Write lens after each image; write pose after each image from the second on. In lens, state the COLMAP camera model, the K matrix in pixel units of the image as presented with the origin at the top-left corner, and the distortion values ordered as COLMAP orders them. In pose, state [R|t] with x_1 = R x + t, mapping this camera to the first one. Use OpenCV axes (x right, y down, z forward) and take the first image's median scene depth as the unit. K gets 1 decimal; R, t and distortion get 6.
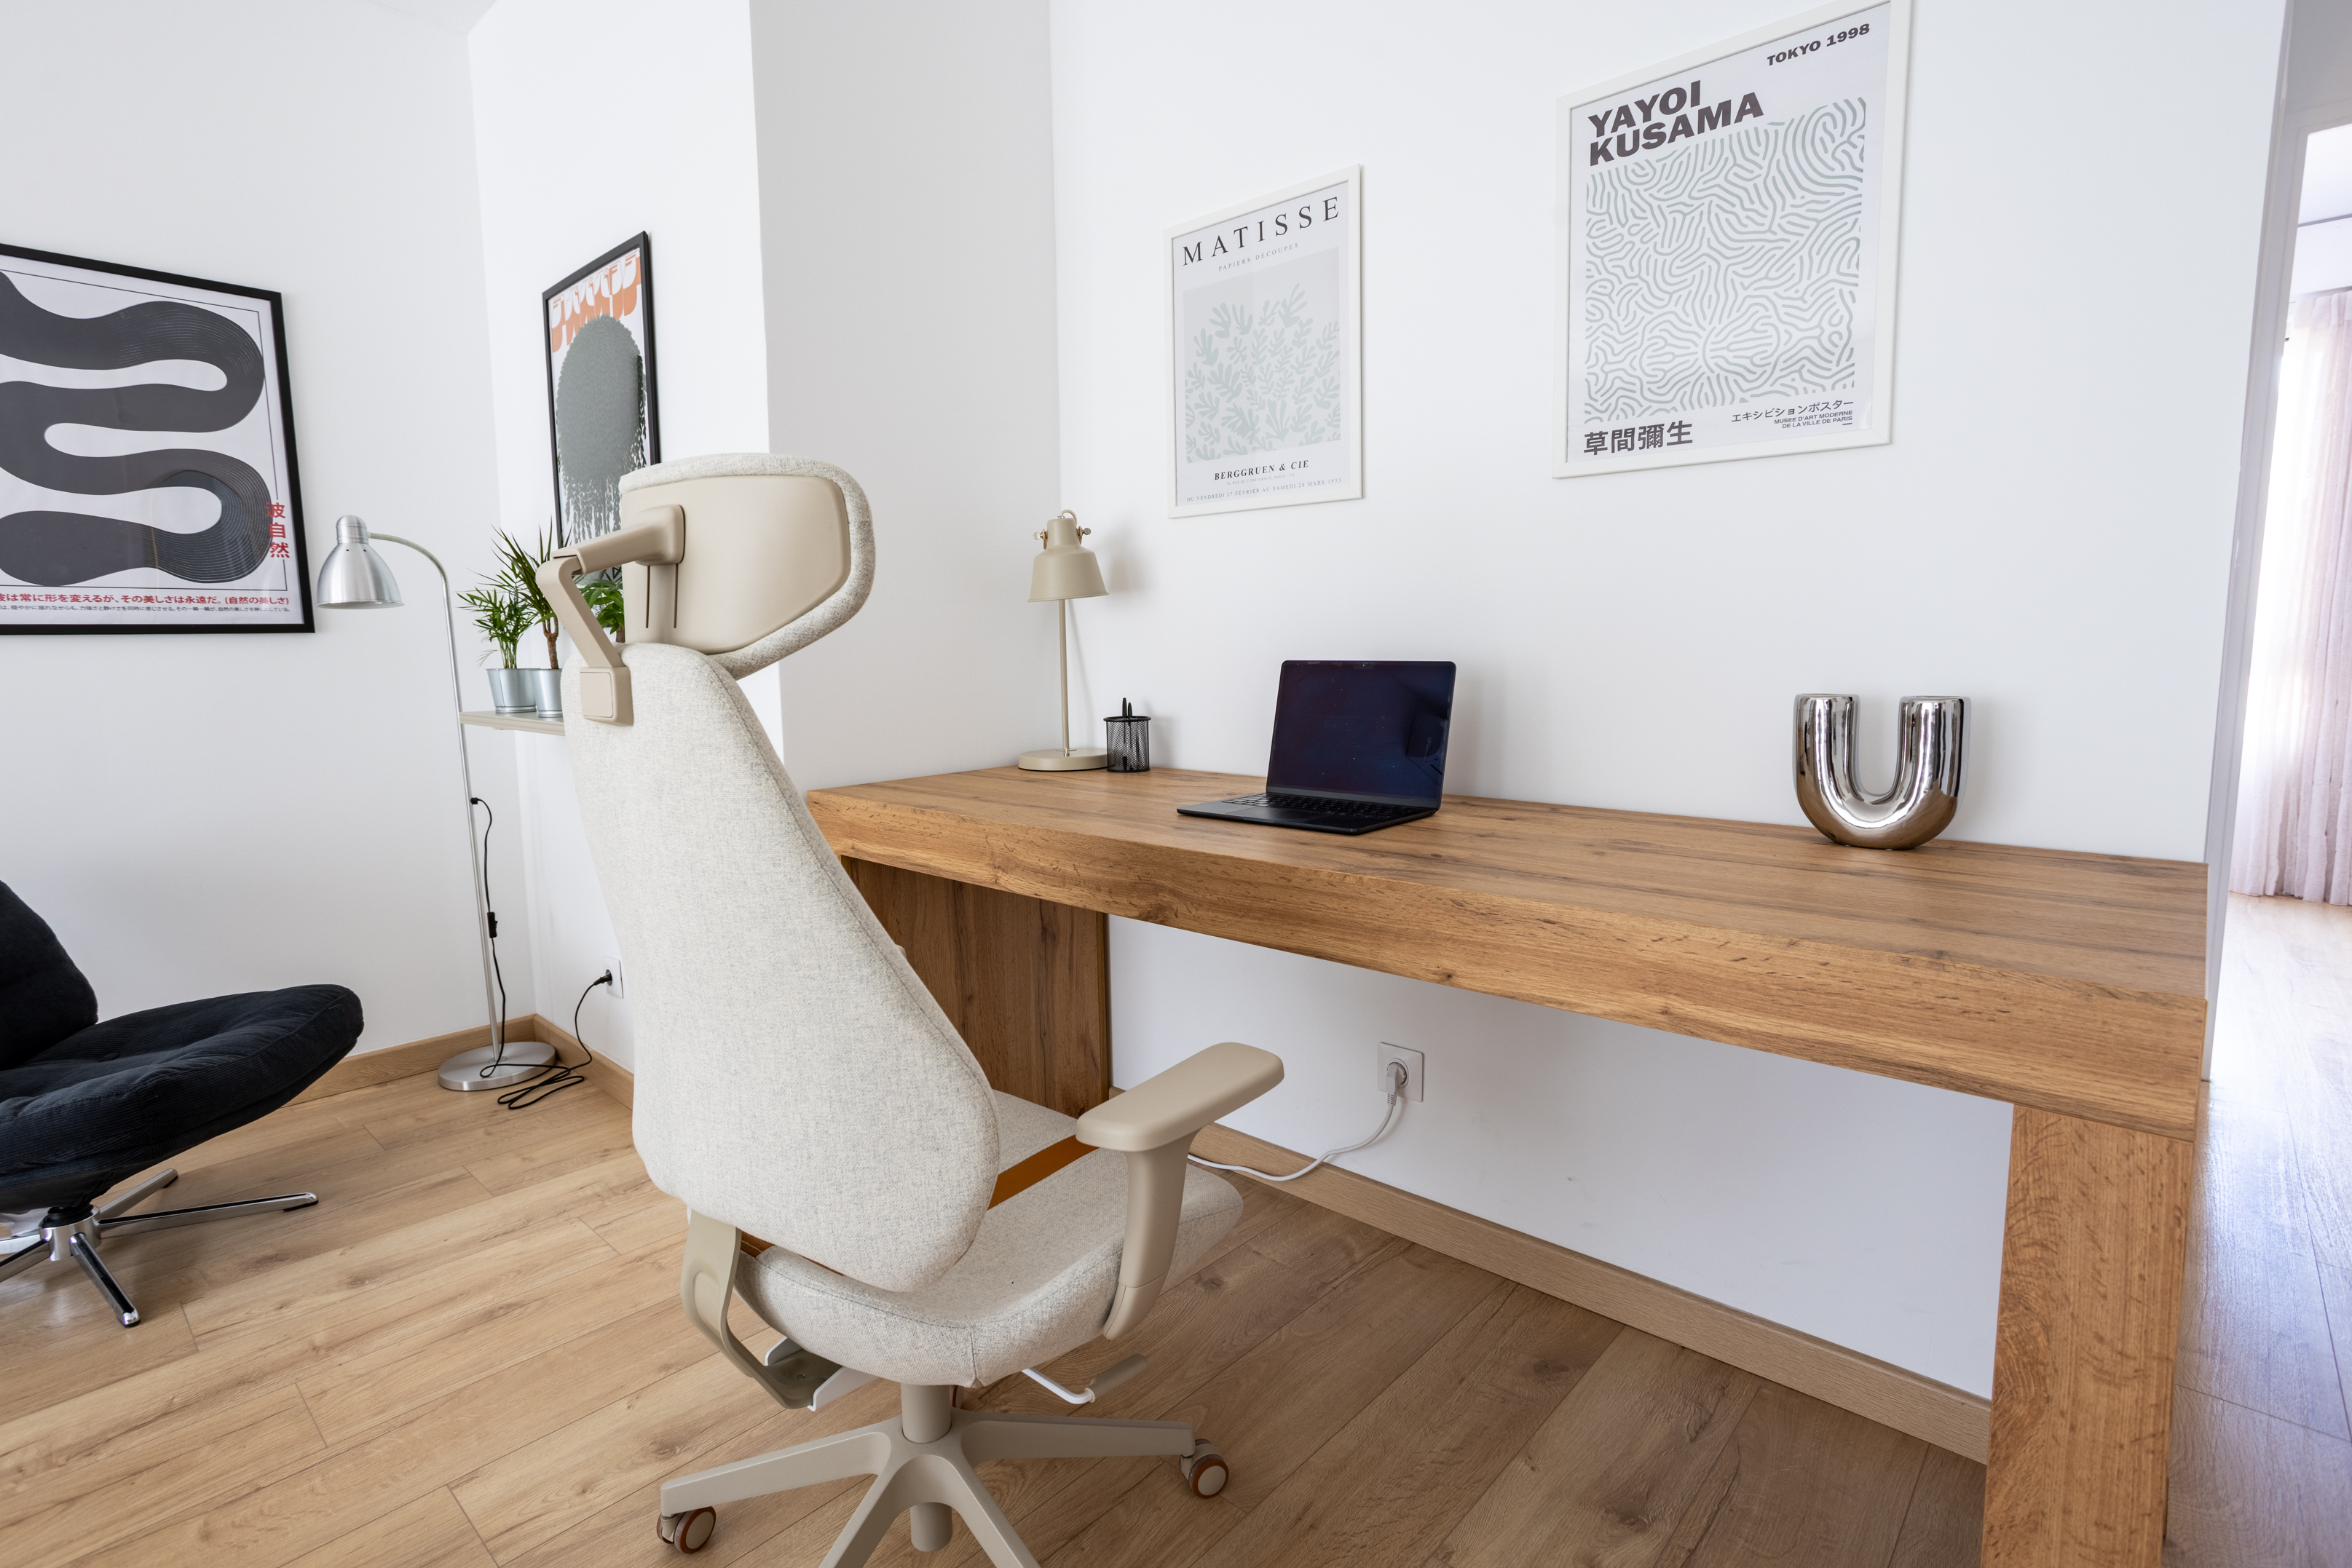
lens RADIAL K [[1156.1, 0, 1171.4], [0, 1156.1, 764.8], [0, 0, 1]] dist [-0.051377, 0.036290]
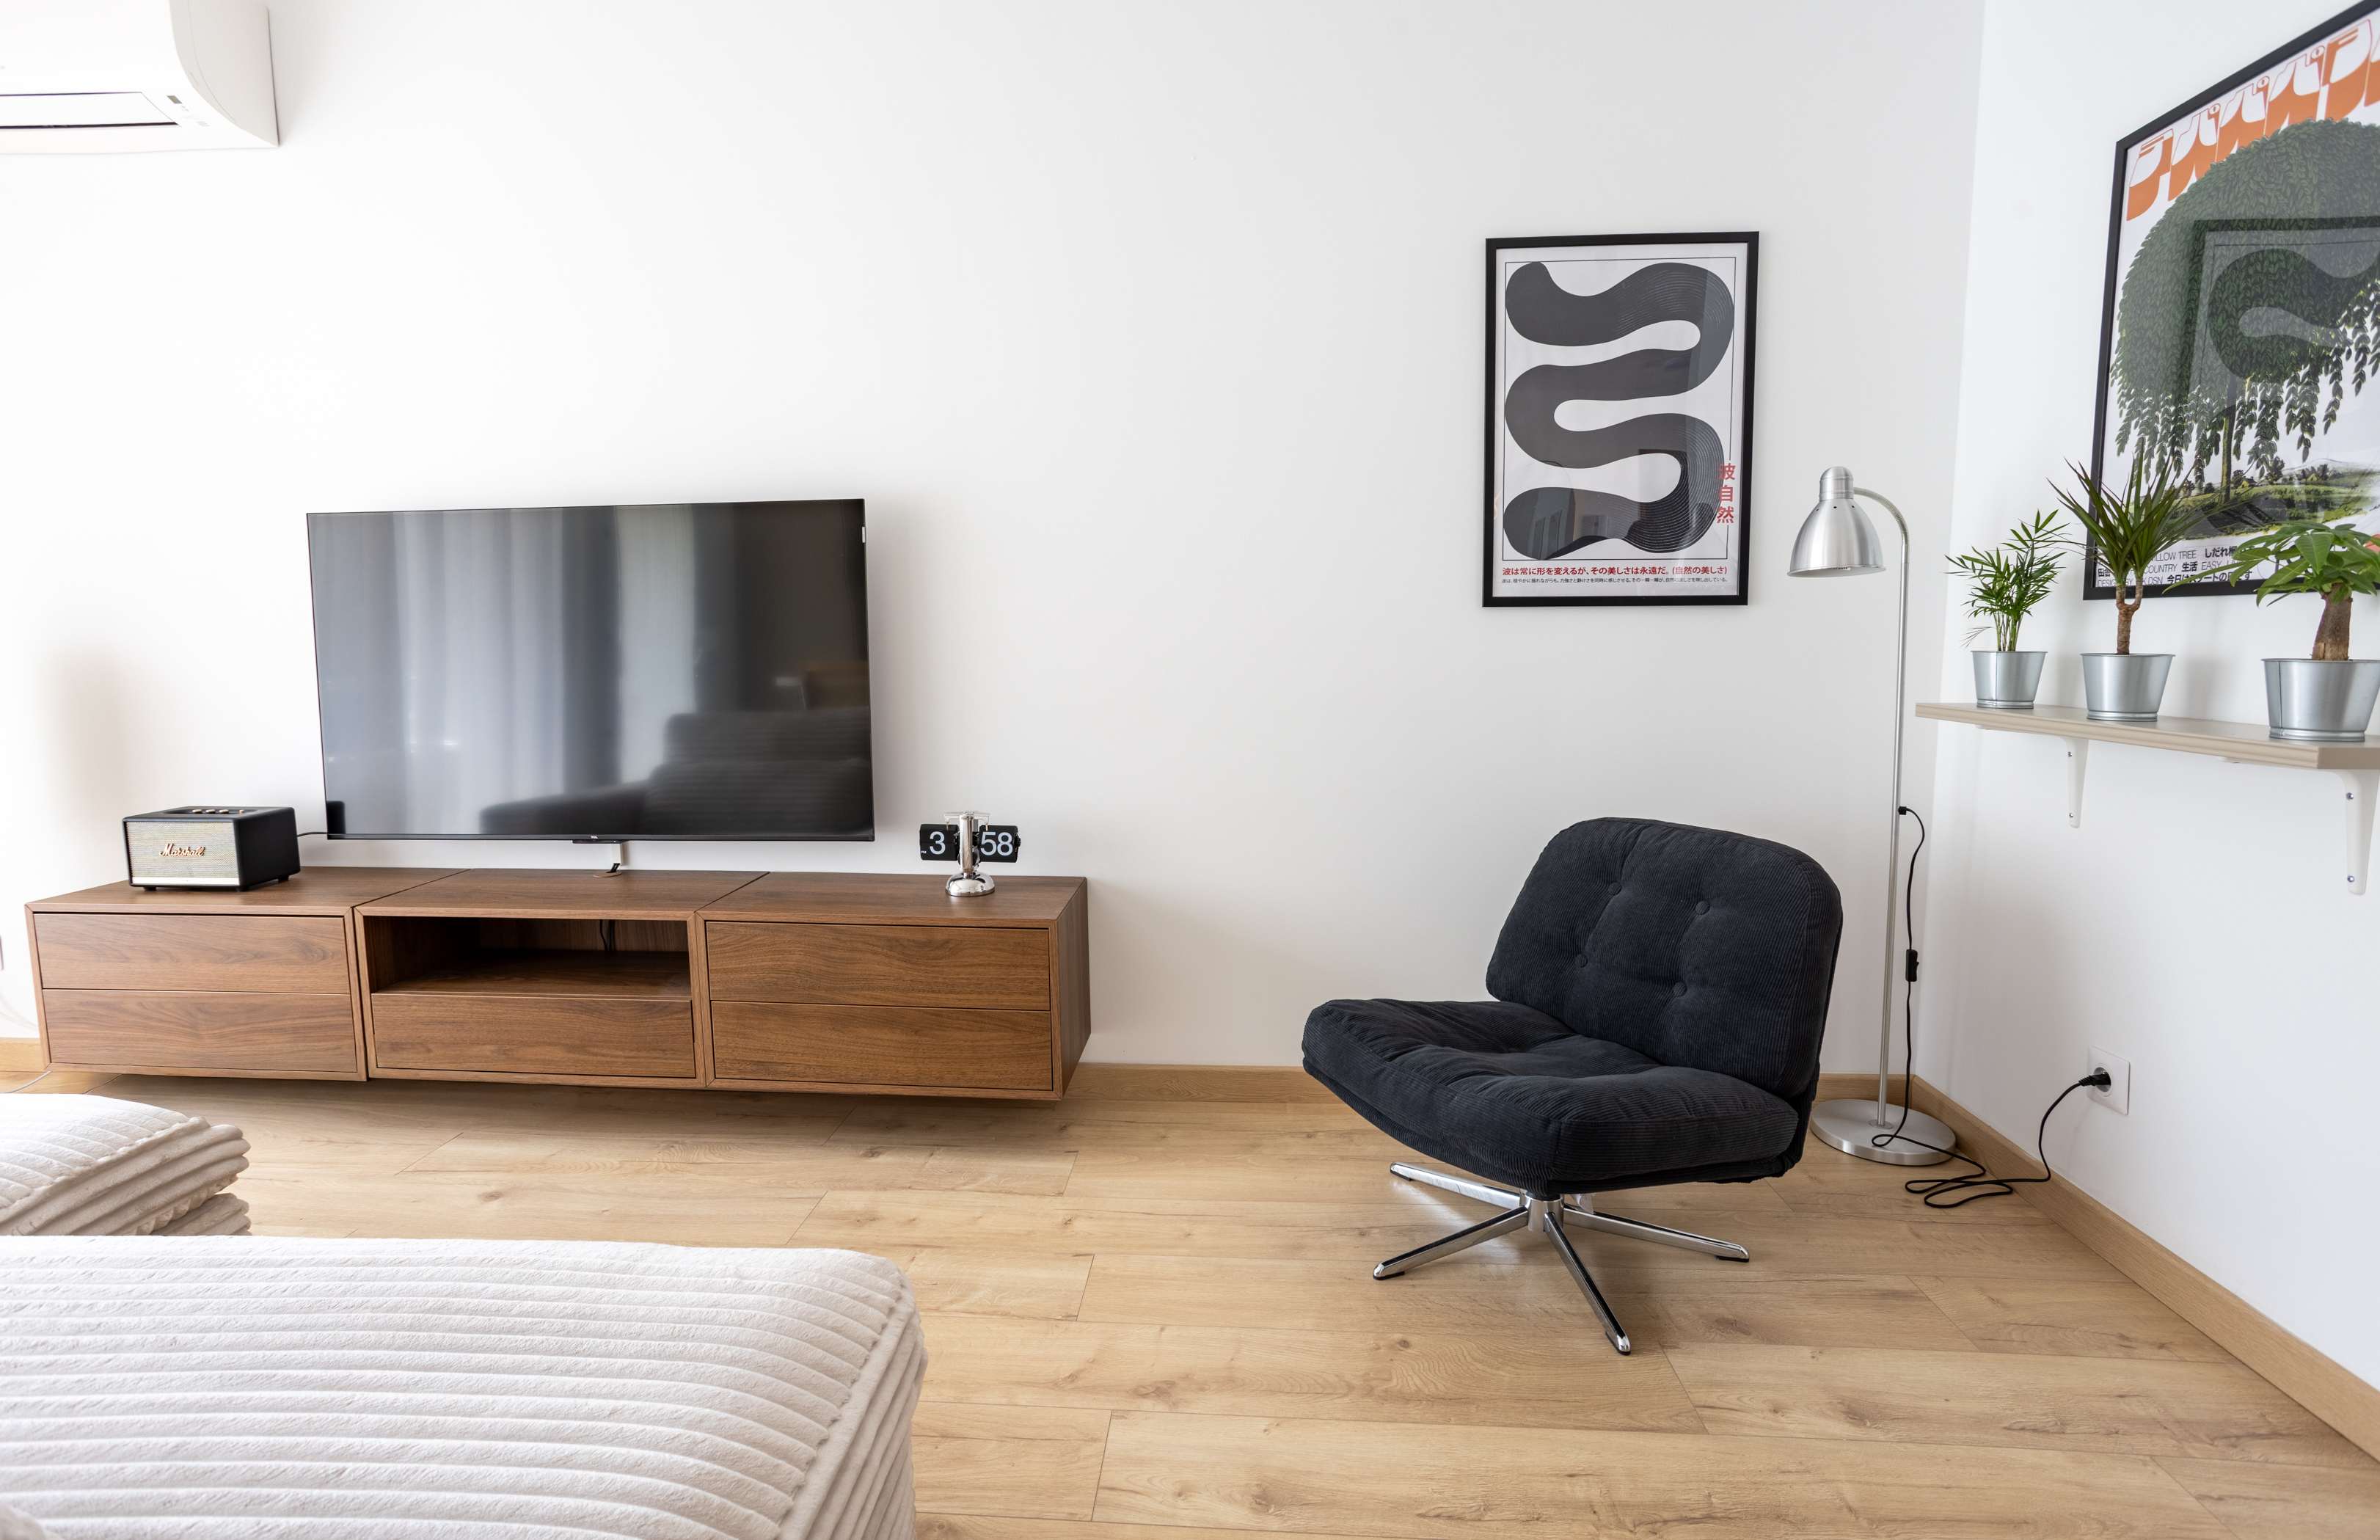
lens RADIAL K [[1177.8, 0, 1191.4], [0, 1177.8, 740.4], [0, 0, 1]] dist [-0.041147, 0.028710]
pose [[0.630779, 0.084845, -0.771310, -0.397784], [-0.089028, 0.995353, 0.036683, -0.005001], [0.770839, 0.045529, 0.635401, 0.096101]]
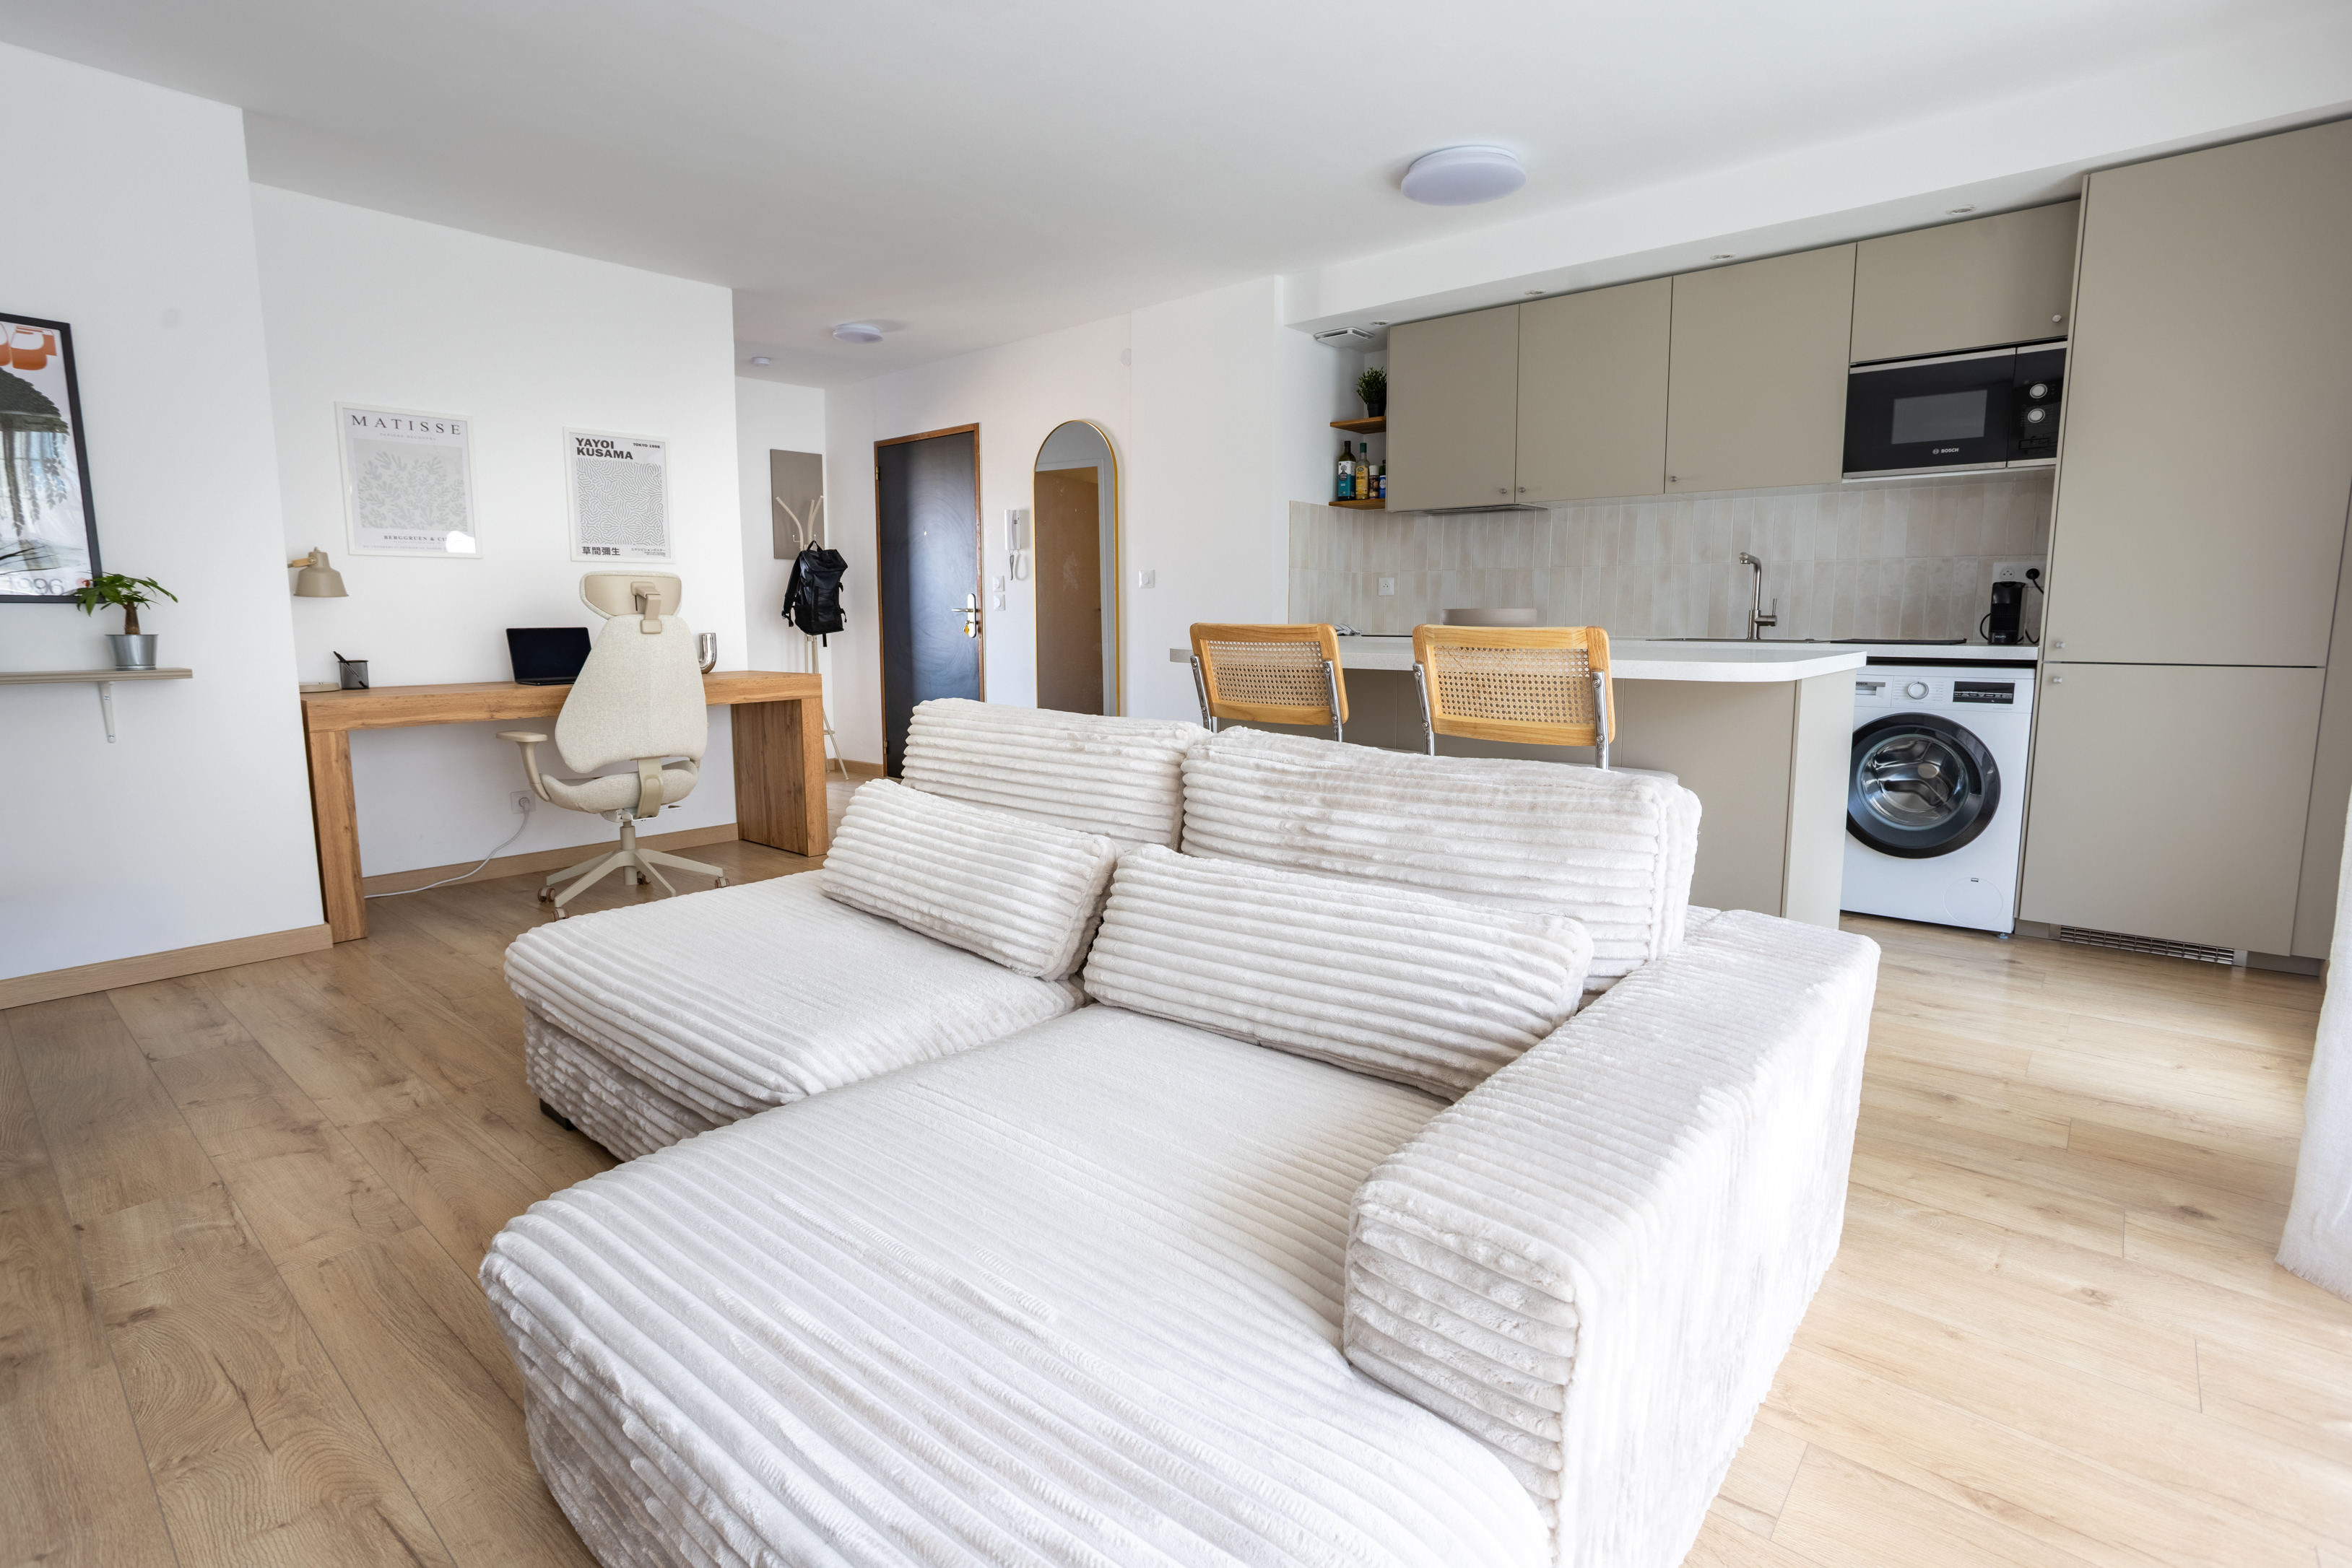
lens RADIAL K [[1123.0, 0, 1172.1], [0, 1123.0, 770.2], [0, 0, 1]] dist [-0.049712, 0.033401]
pose [[-0.025632, -0.125205, 0.991800, -2.105087], [0.110699, 0.985669, 0.127292, 0.060576], [-0.993523, 0.113054, -0.011404, -0.311196]]
